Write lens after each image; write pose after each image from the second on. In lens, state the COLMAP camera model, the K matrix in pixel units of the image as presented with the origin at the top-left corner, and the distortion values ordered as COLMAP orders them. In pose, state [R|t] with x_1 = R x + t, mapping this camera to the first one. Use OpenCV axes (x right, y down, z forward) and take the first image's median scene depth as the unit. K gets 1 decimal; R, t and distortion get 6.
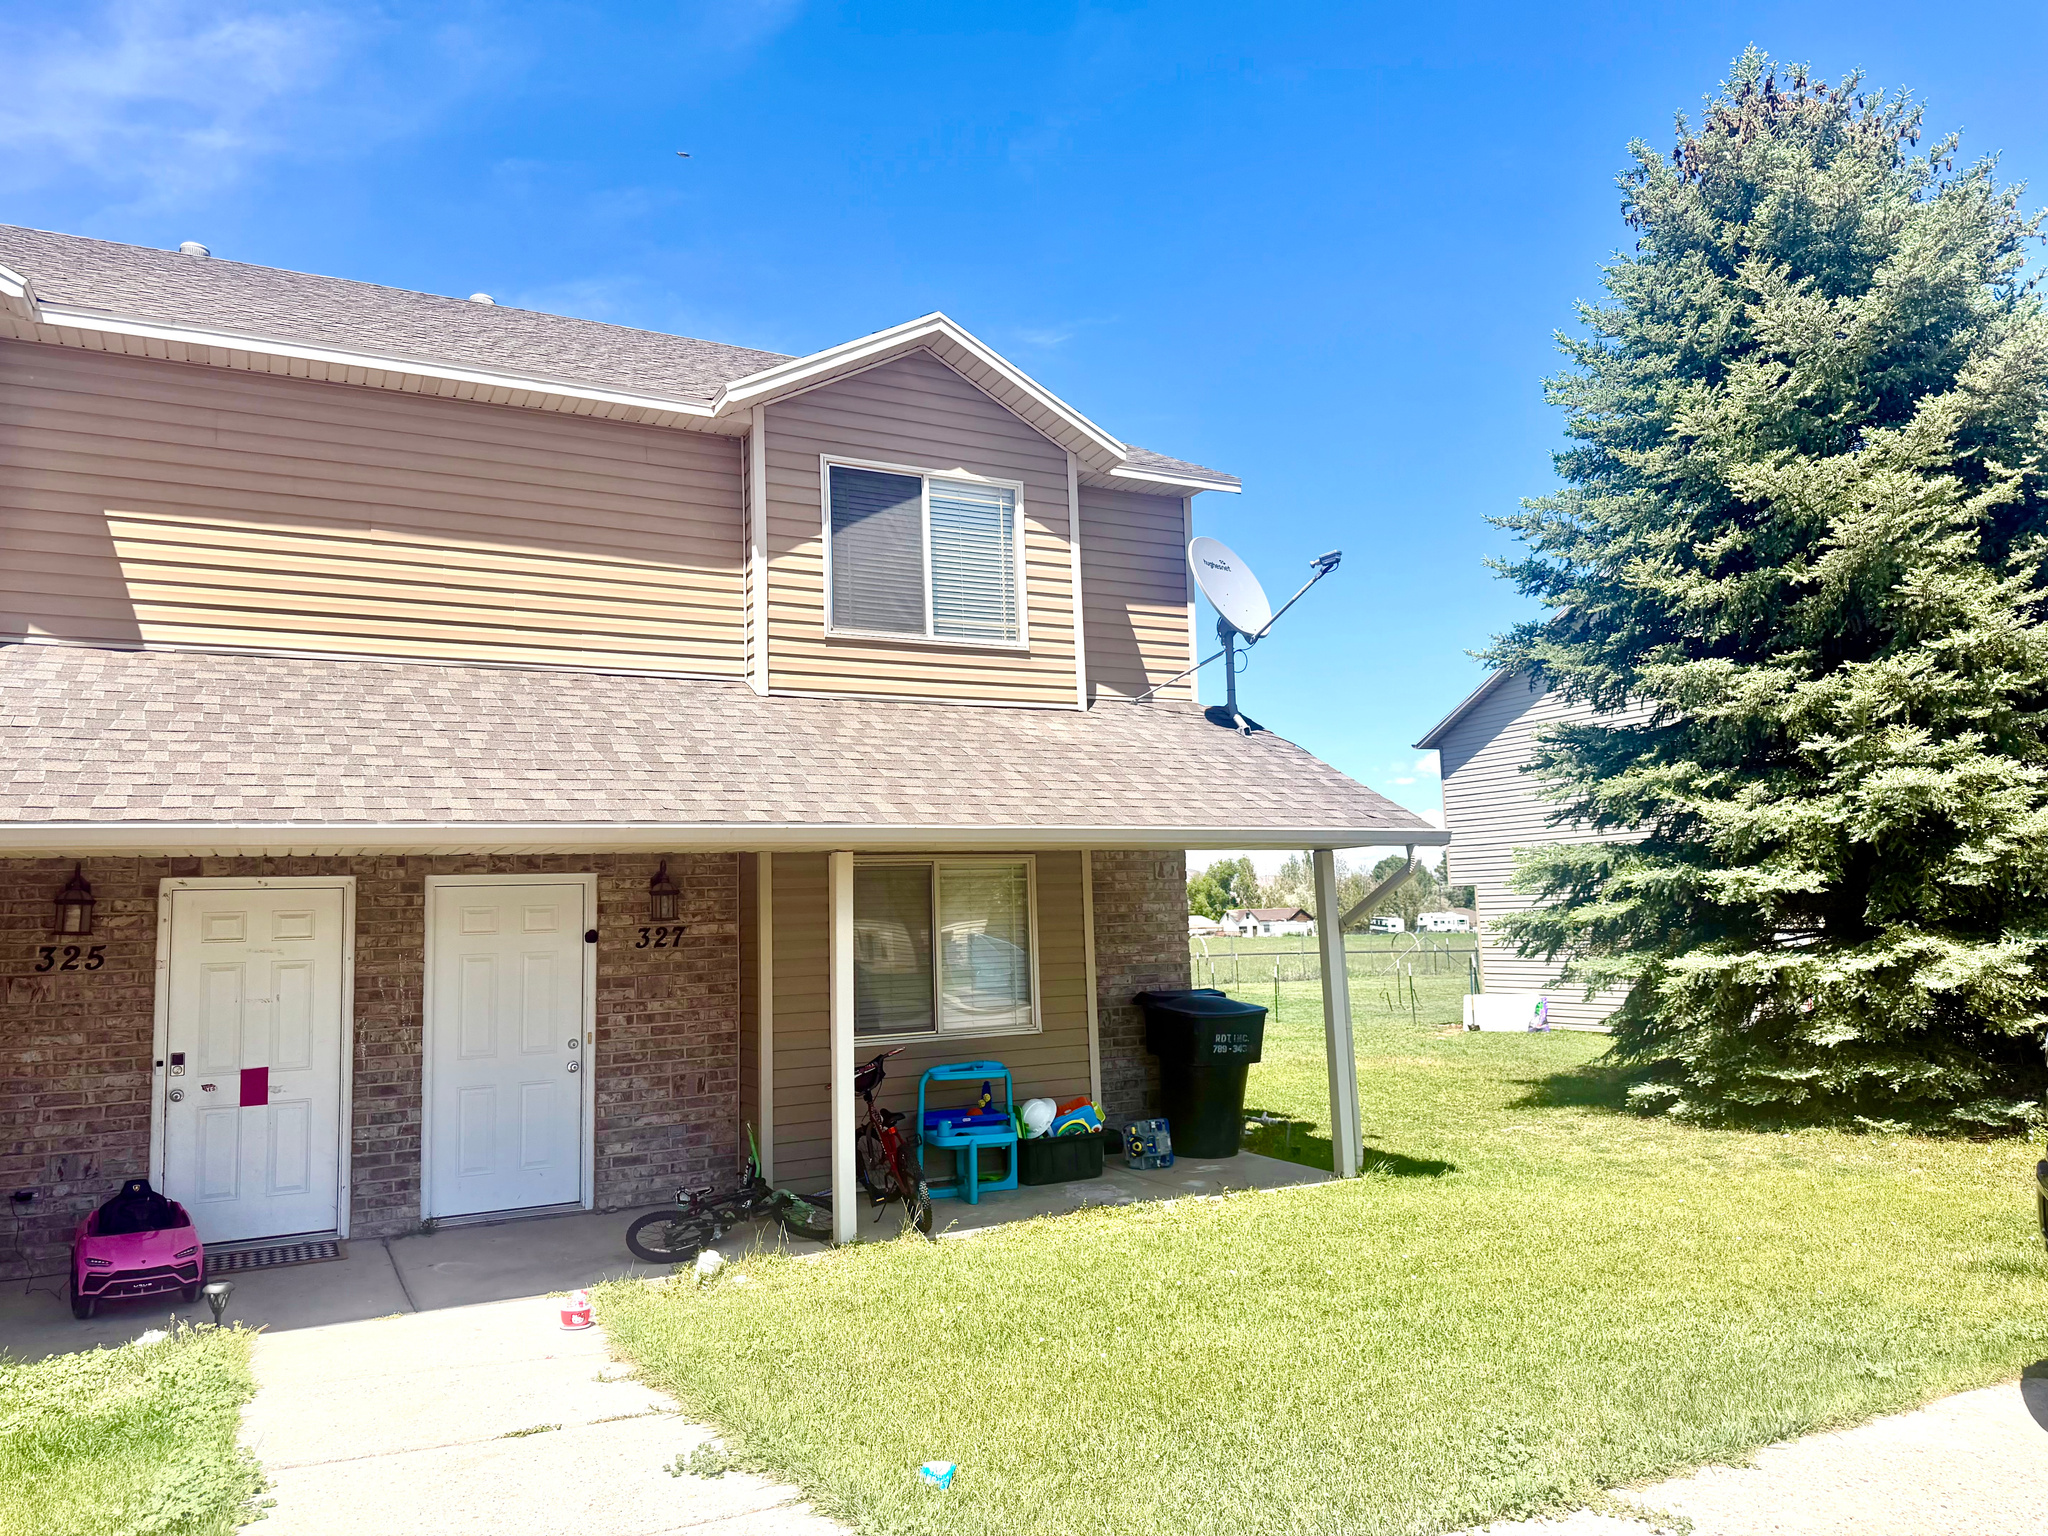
lens RADIAL K [[1584.3, 0, 1030.8], [0, 1584.3, 738.0], [0, 0, 1]] dist [0.168280, -0.437407]
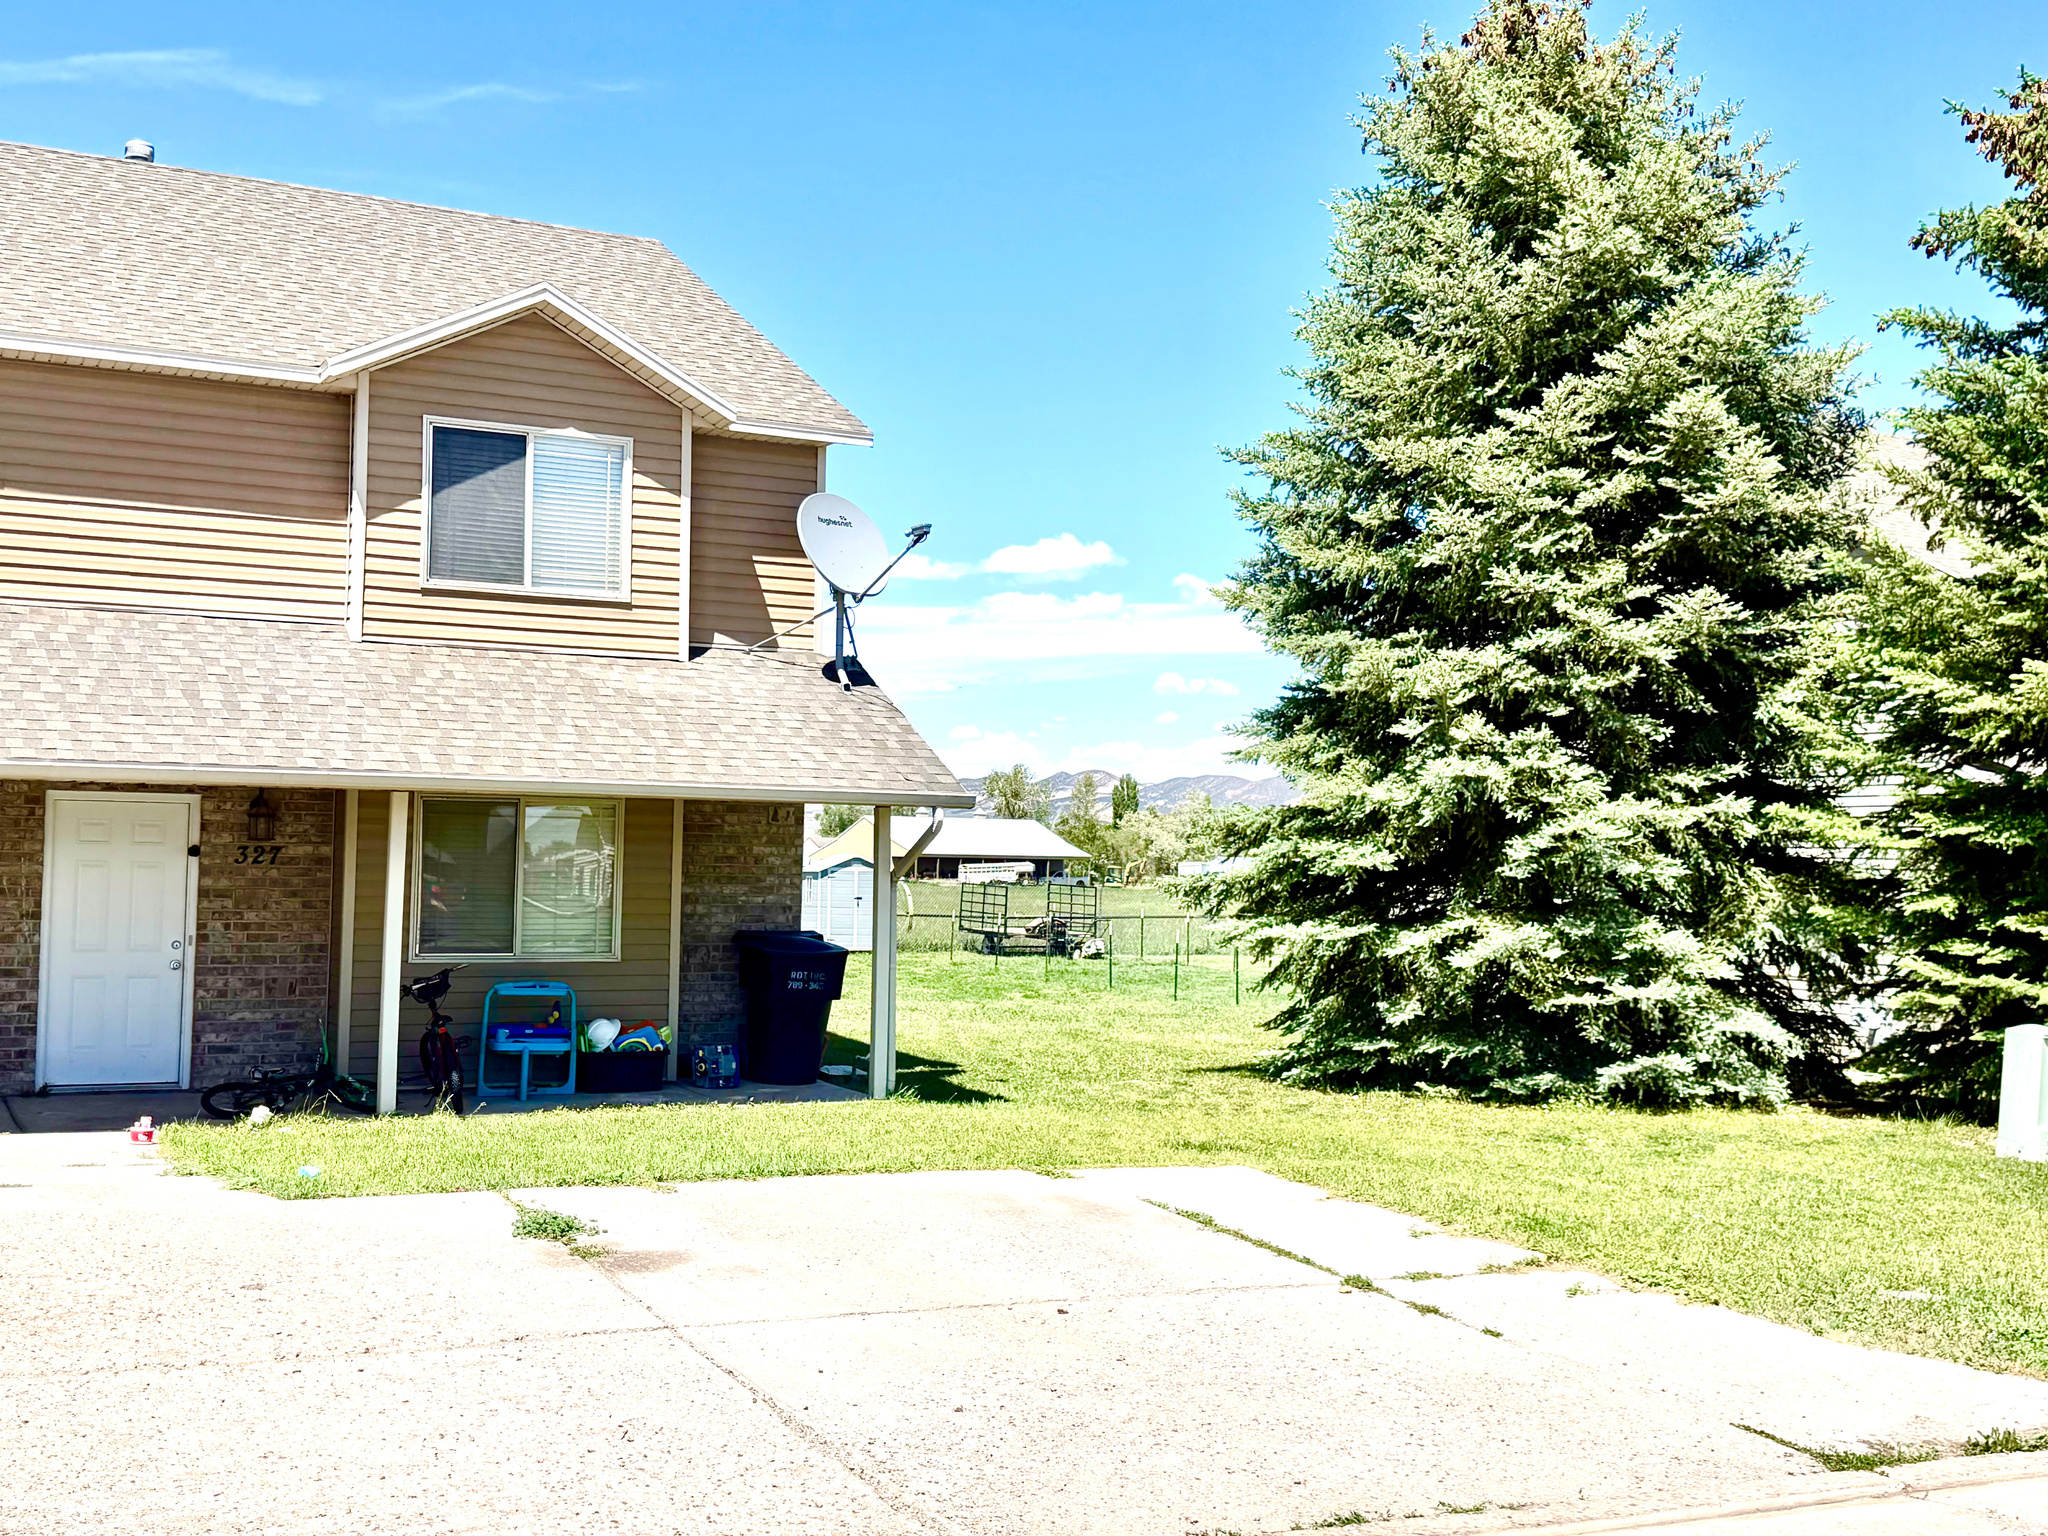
lens RADIAL K [[2346.5, 0, 1024.0], [0, 2346.5, 768.0], [0, 0, 1]] dist [0.091262, -0.323136]
pose [[0.998576, 0.051420, 0.014234, 0.269139], [-0.052367, 0.995649, 0.077073, -0.088096], [-0.010209, -0.077709, 0.996924, -0.622657]]
